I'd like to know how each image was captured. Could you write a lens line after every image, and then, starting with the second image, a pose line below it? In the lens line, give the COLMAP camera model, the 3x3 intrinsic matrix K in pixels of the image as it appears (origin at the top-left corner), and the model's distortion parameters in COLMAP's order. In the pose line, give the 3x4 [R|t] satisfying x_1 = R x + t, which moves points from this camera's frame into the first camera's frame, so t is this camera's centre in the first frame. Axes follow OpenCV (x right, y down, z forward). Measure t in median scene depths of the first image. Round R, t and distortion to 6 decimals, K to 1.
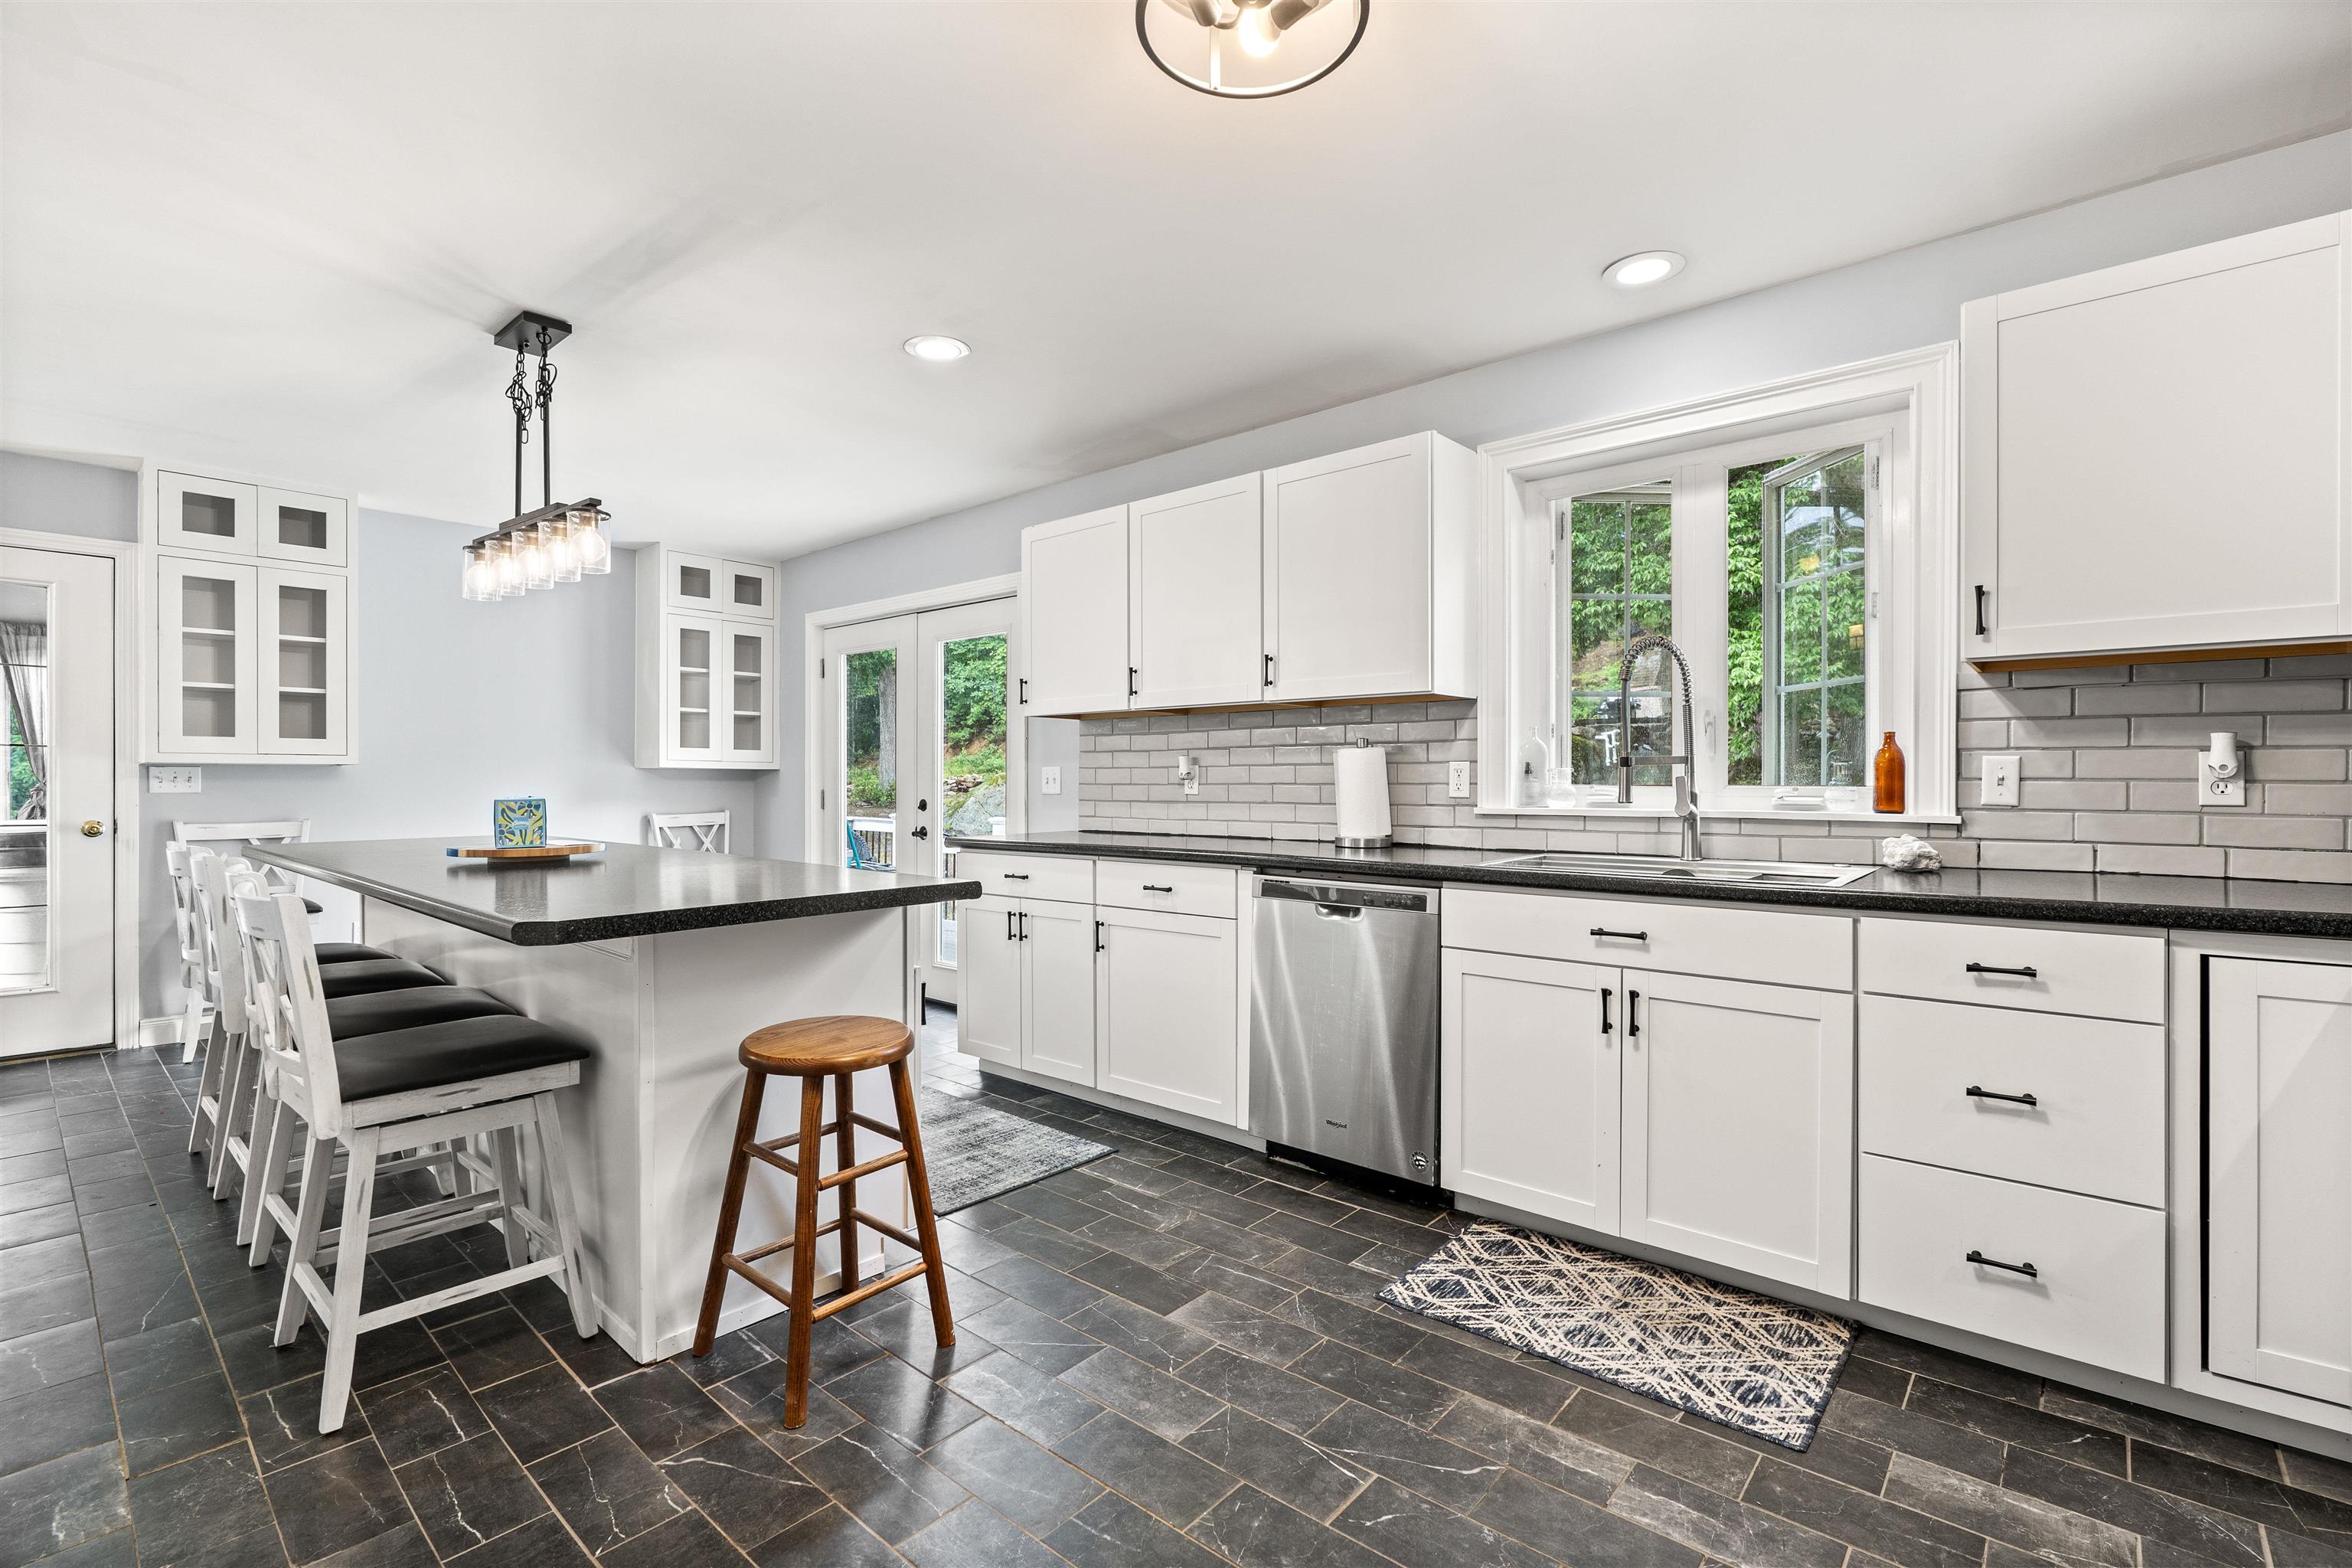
lens RADIAL K [[1067.6, 0, 1179.6], [0, 1067.6, 784.7], [0, 0, 1]] dist [-0.008909, 0.001941]
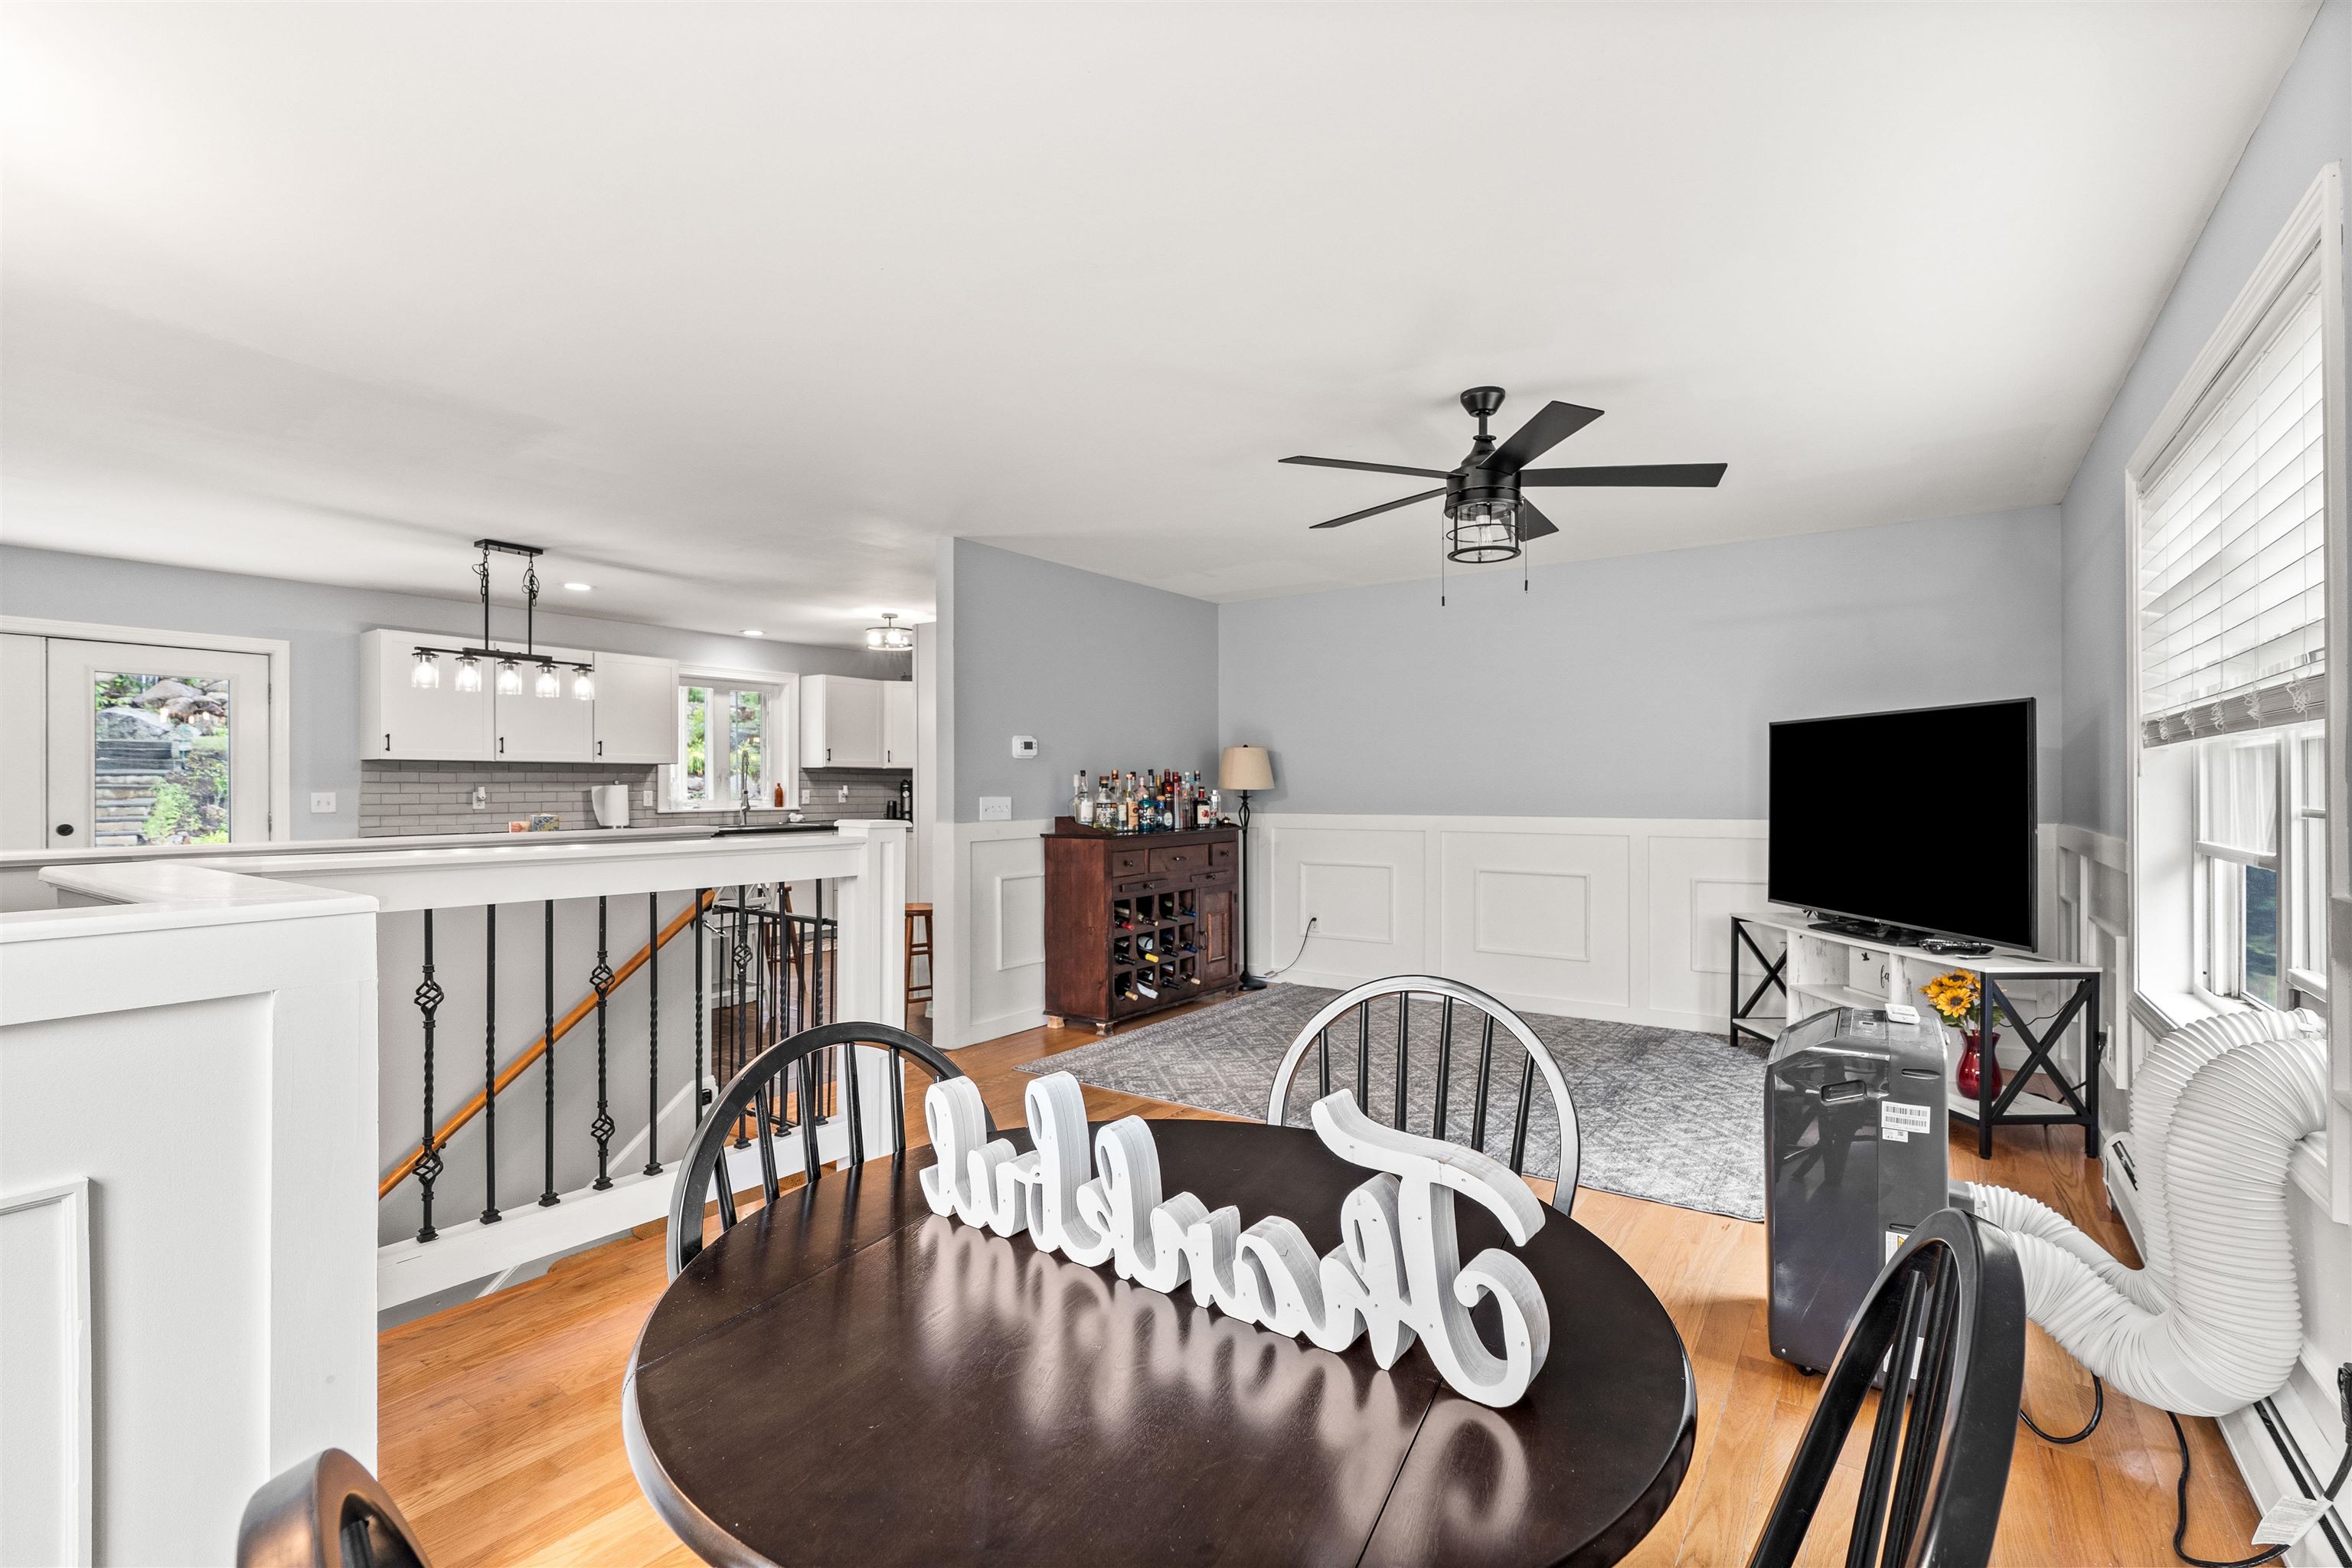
lens RADIAL K [[1067.6, 0, 1183.5], [0, 1067.6, 783.1], [0, 0, 1]] dist [-0.008909, 0.001941]
pose [[-0.120608, 0.000757, 0.992700, -2.243003], [0.002804, 0.999996, -0.000422, -0.035329], [-0.992696, 0.002733, -0.120610, 0.113219]]
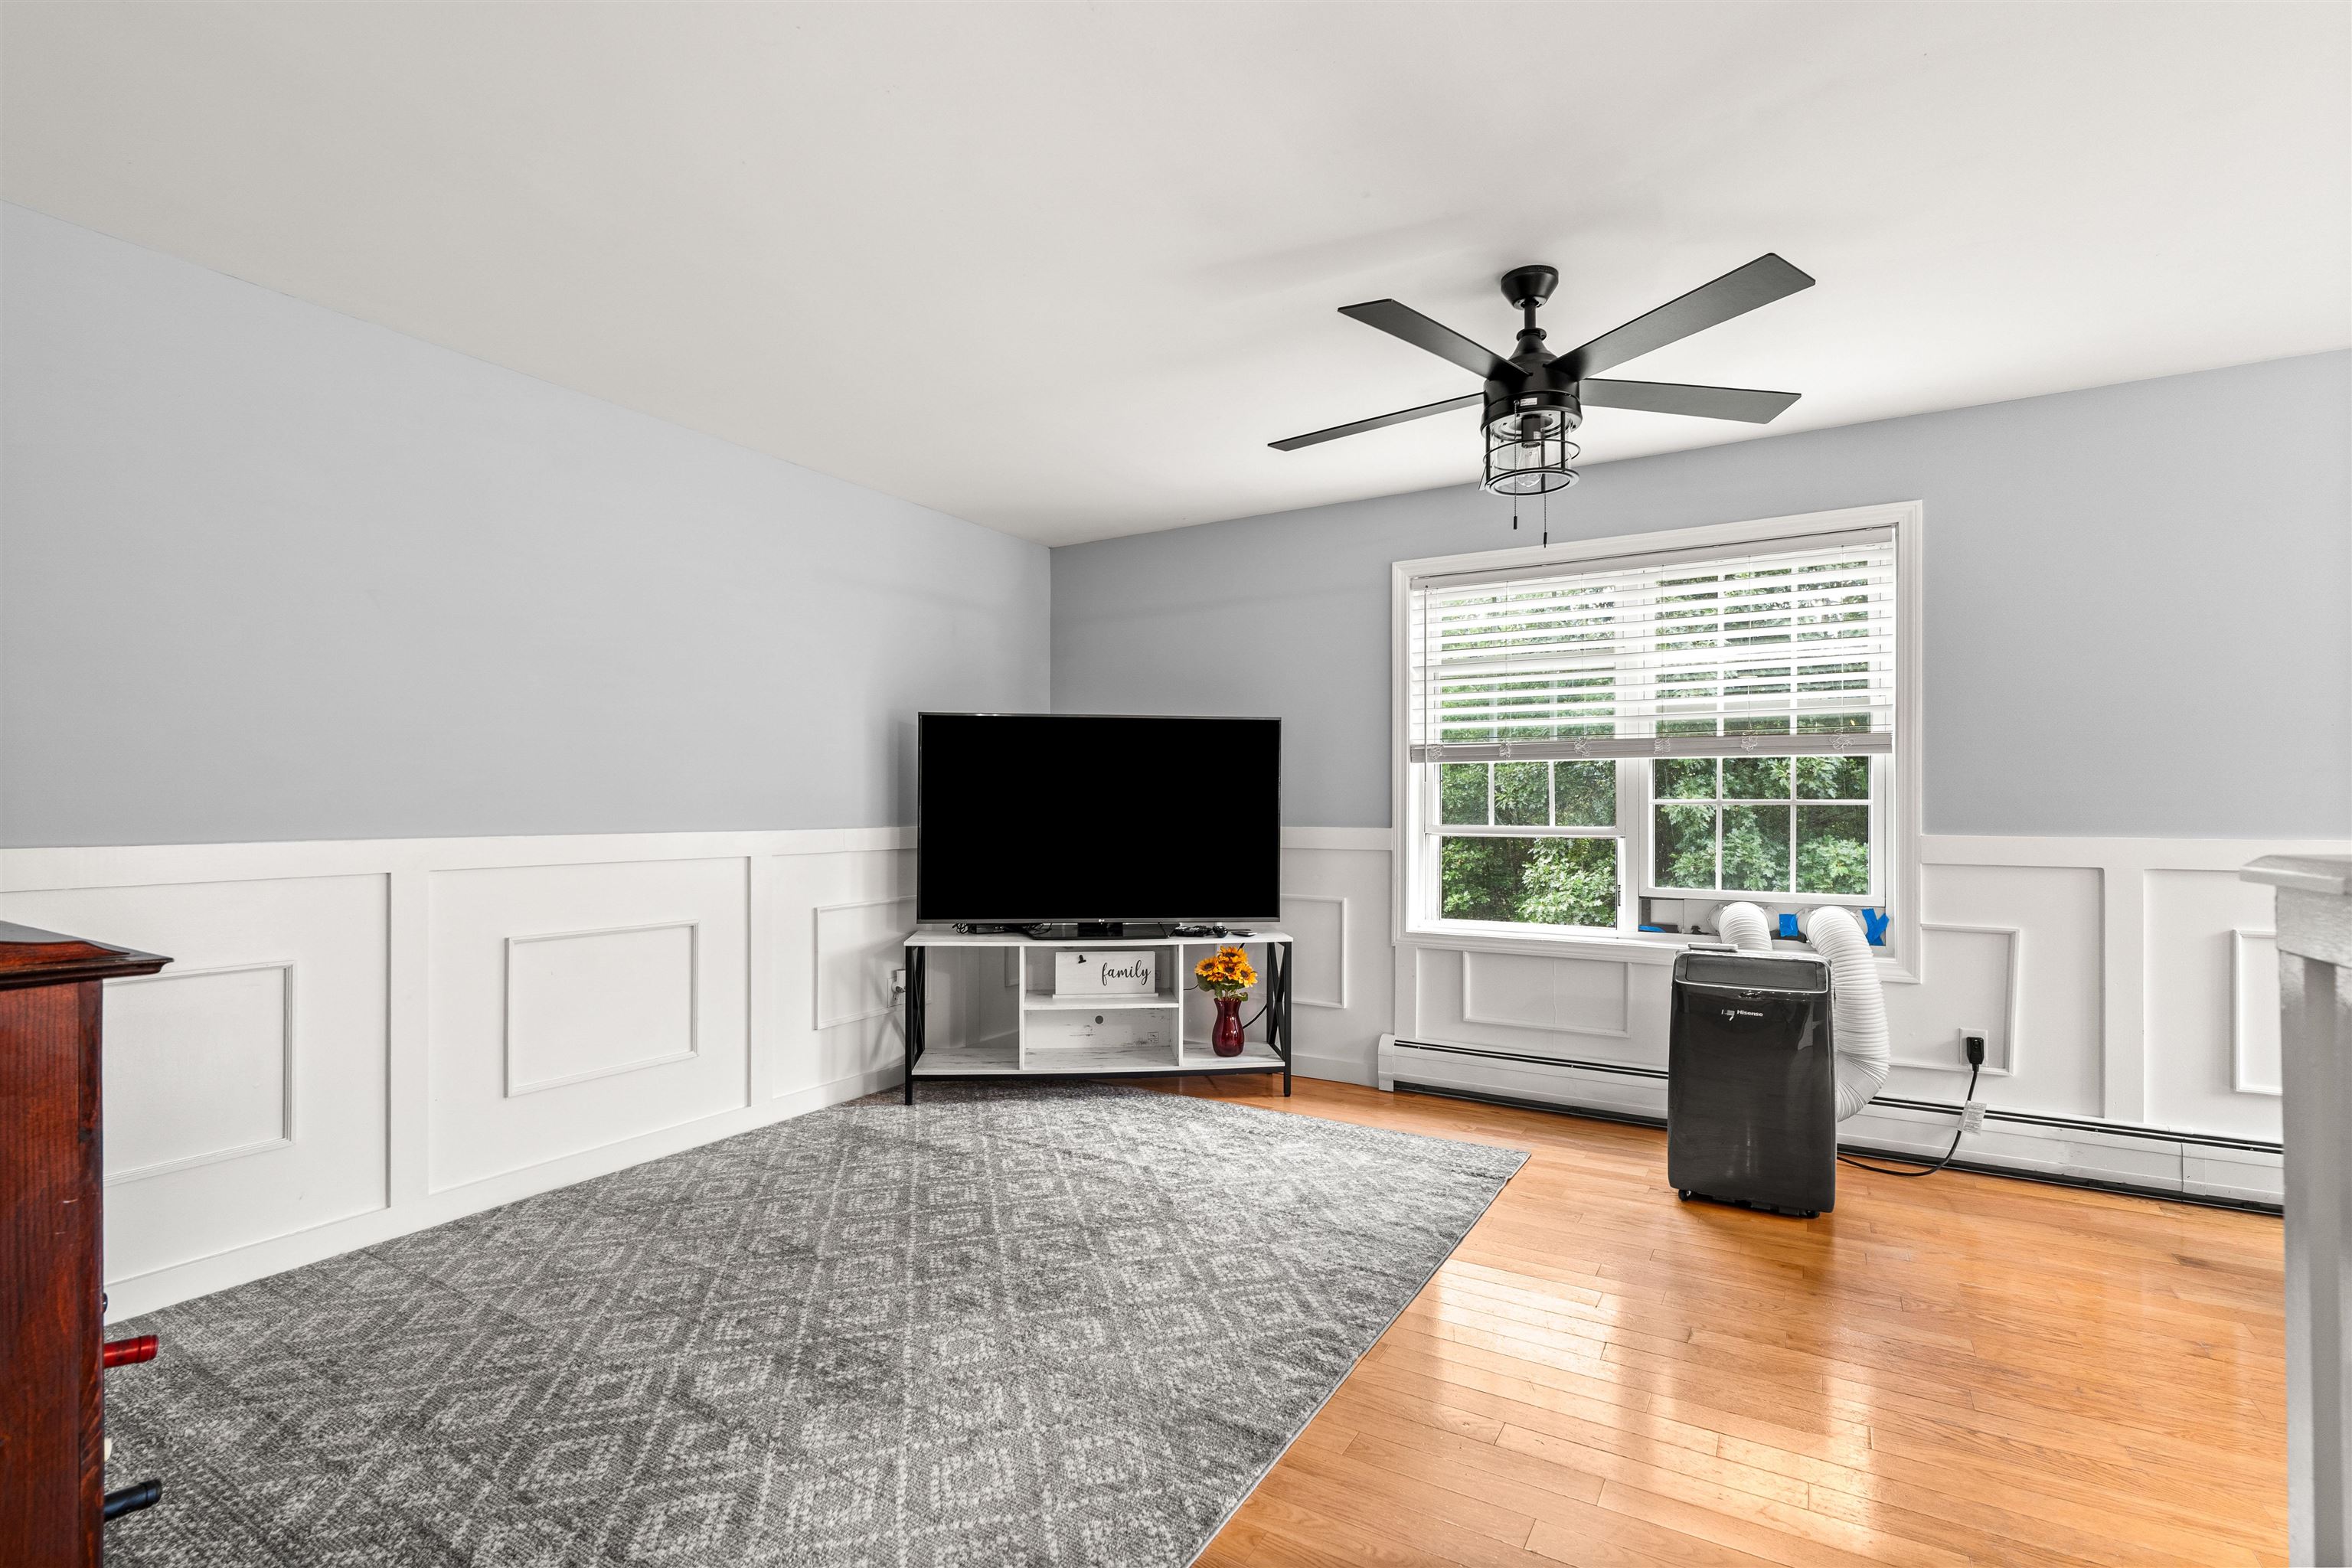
lens RADIAL K [[1067.6, 0, 1175.8], [0, 1067.6, 812.5], [0, 0, 1]] dist [-0.008909, 0.001941]
pose [[-0.981612, -0.003726, -0.190853, -0.926563], [-0.005174, 0.999961, 0.007091, -0.010166], [0.190819, 0.007948, -0.981593, 0.424471]]
